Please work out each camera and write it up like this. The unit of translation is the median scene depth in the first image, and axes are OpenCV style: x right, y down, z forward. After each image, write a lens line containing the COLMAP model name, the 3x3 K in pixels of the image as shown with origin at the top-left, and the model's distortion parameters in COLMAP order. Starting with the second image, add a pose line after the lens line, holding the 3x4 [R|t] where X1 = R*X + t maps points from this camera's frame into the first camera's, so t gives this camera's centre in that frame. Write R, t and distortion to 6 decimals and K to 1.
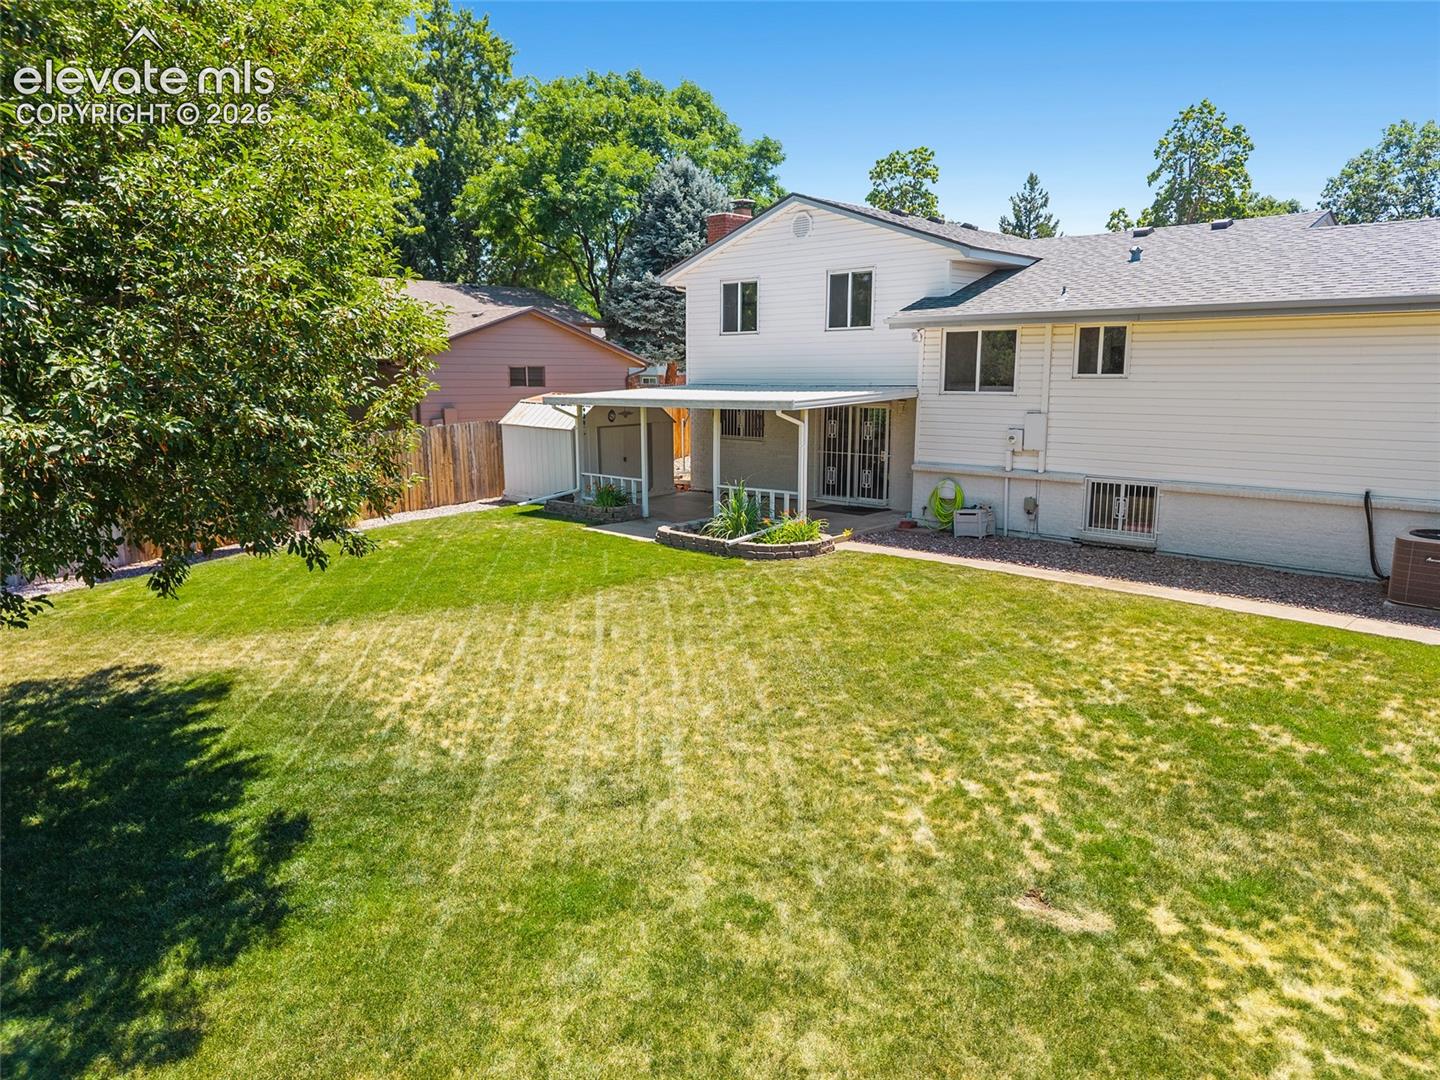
lens RADIAL K [[974.0, 0, 720.0], [0, 974.0, 540.0], [0, 0, 1]] dist [0.020008, -0.030092]
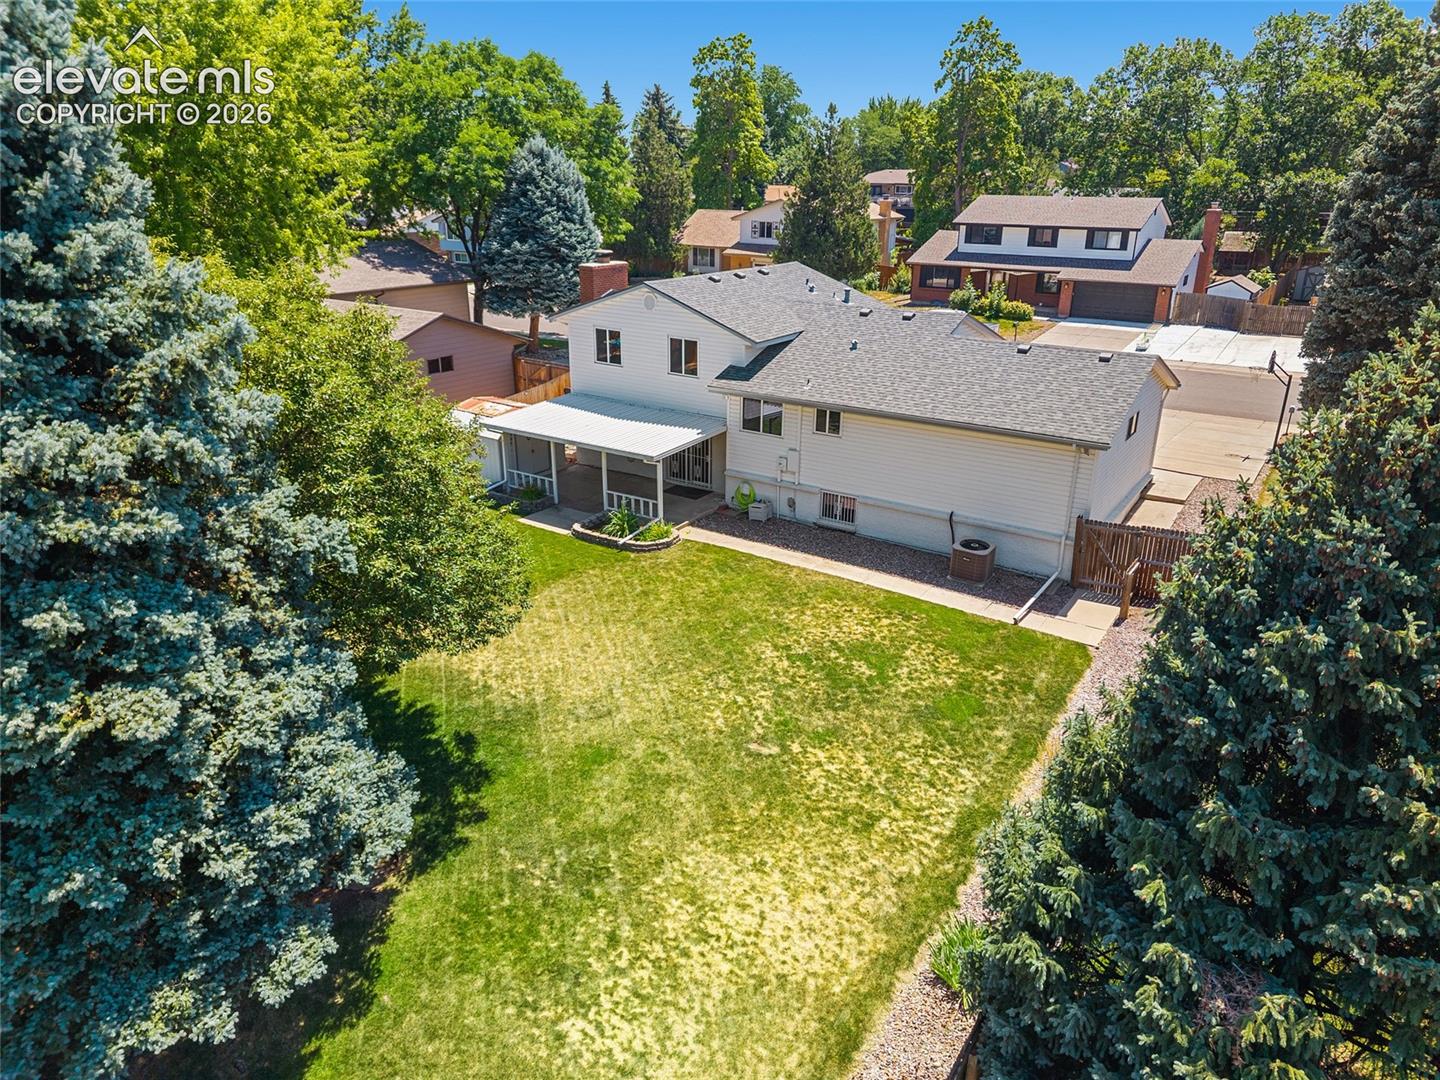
lens RADIAL K [[952.6, 0, 720.0], [0, 952.6, 540.0], [0, 0, 1]] dist [0.088594, -0.122423]
pose [[0.985391, -0.052828, 0.161907, -0.127561], [0.021359, 0.981502, 0.190255, -0.457530], [-0.168963, -0.184017, 0.968292, -0.966318]]
